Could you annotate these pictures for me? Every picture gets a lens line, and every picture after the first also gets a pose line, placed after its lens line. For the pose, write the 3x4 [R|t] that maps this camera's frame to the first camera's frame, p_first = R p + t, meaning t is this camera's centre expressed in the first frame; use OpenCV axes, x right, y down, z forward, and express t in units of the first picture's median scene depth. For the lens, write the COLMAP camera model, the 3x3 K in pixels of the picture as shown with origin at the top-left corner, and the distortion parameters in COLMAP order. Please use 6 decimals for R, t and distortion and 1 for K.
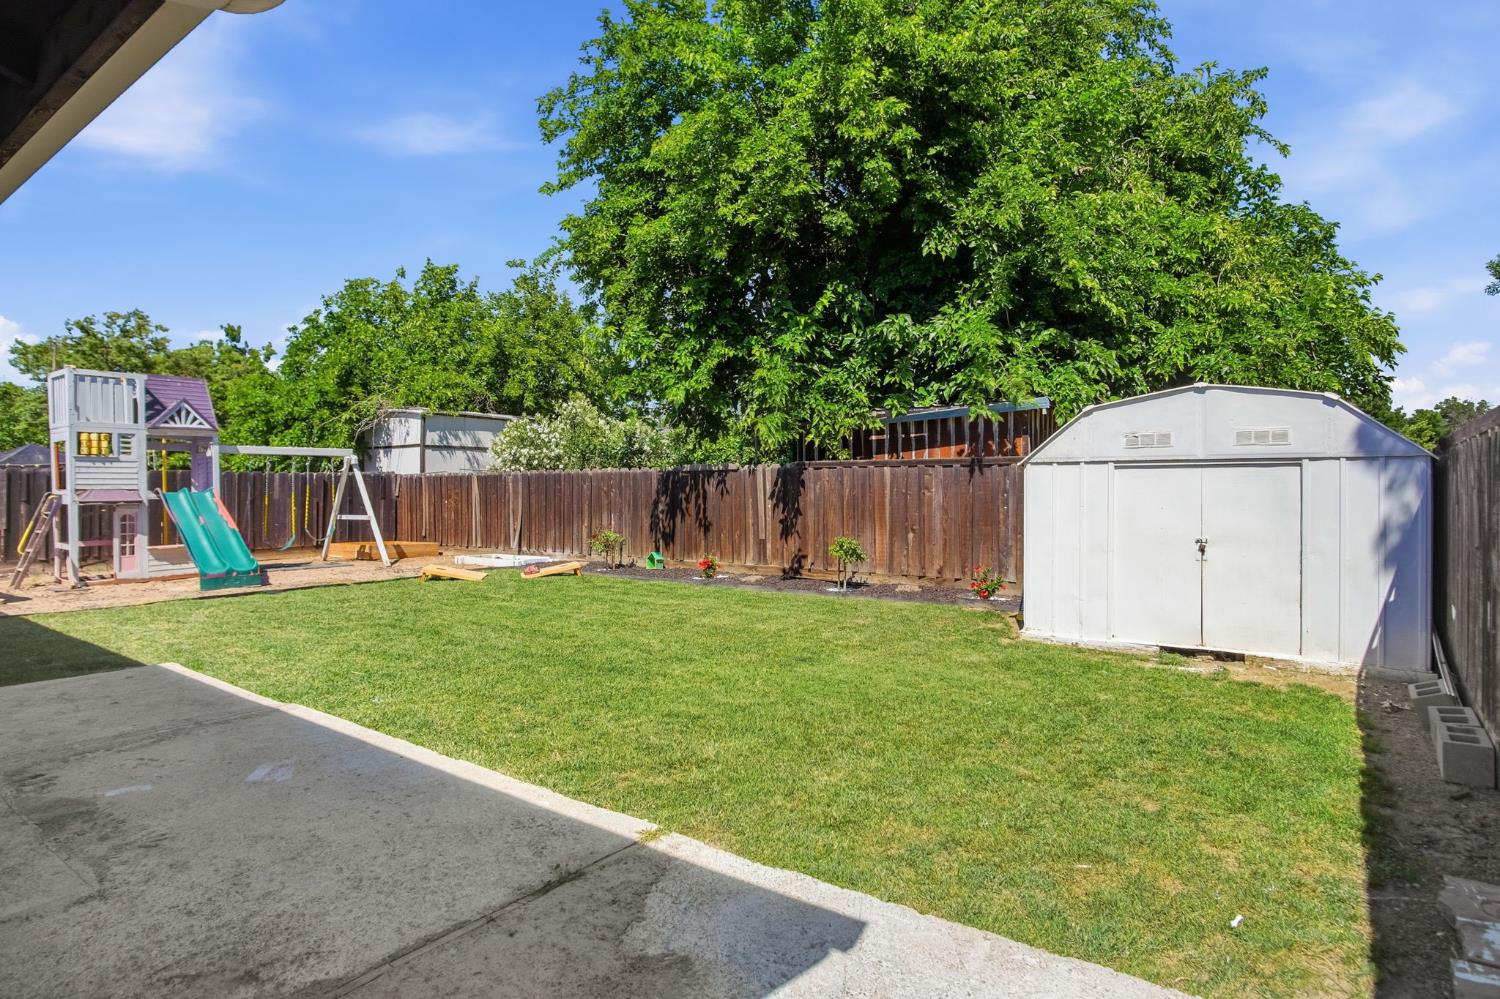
lens RADIAL K [[852.9, 0, 745.1], [0, 852.9, 474.5], [0, 0, 1]] dist [-0.000624, 0.000613]
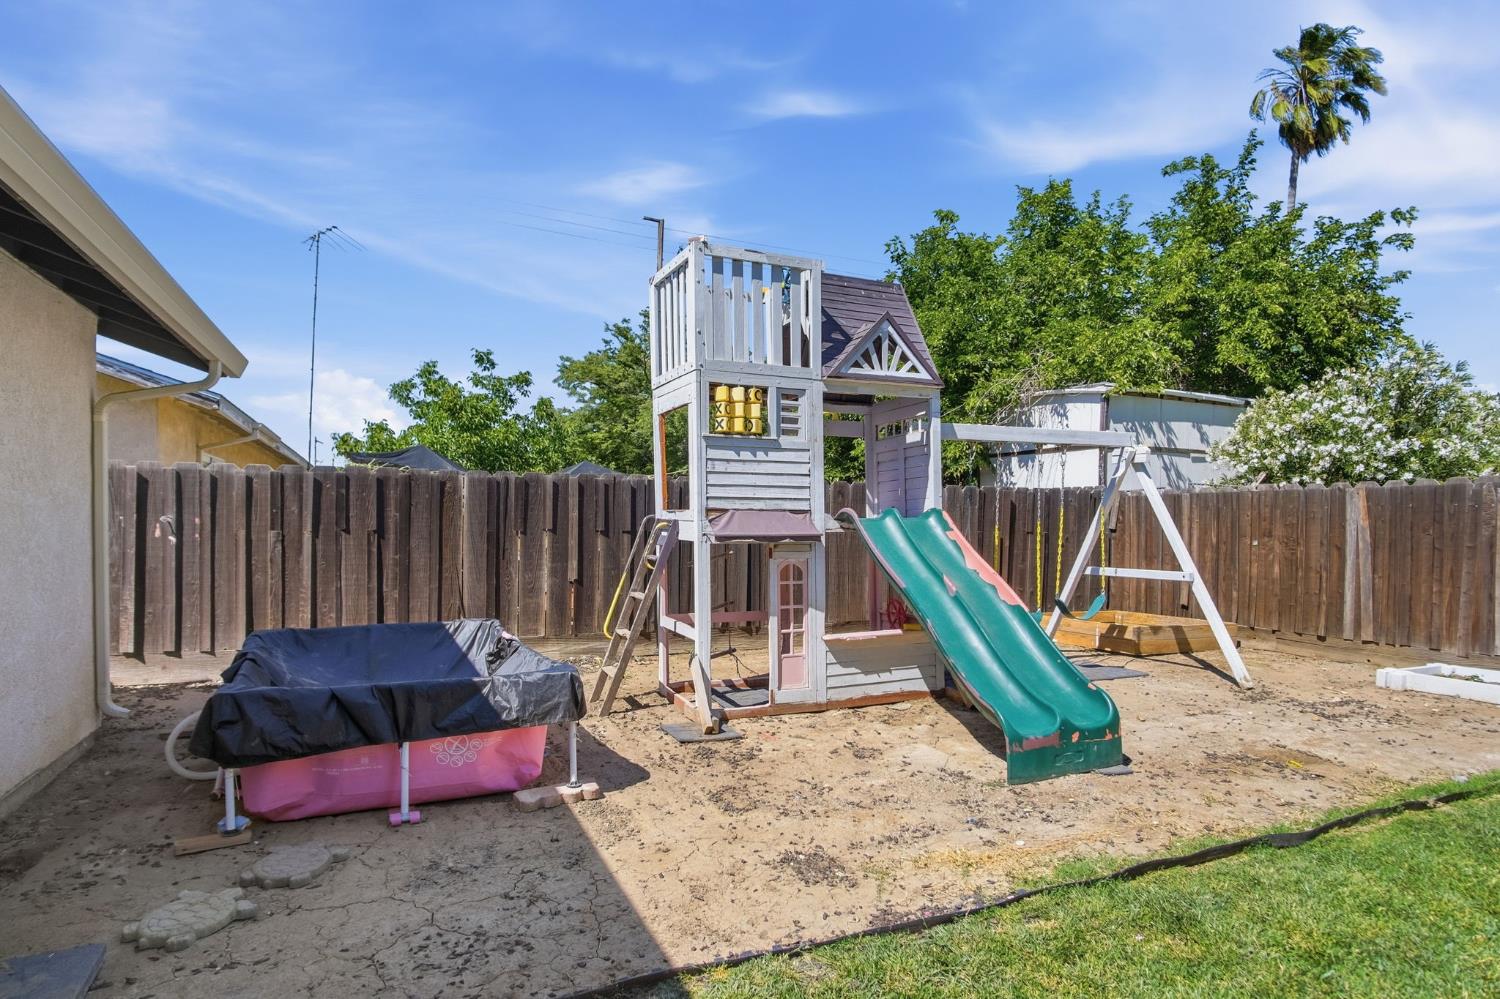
lens RADIAL K [[818.1, 0, 750.2], [0, 818.1, 506.8], [0, 0, 1]] dist [-0.028074, -0.000148]
pose [[0.891381, 0.001343, -0.453252, -0.537037], [-0.001736, 0.999998, -0.000451, 0.015735], [0.453251, 0.001189, 0.891382, 0.588415]]
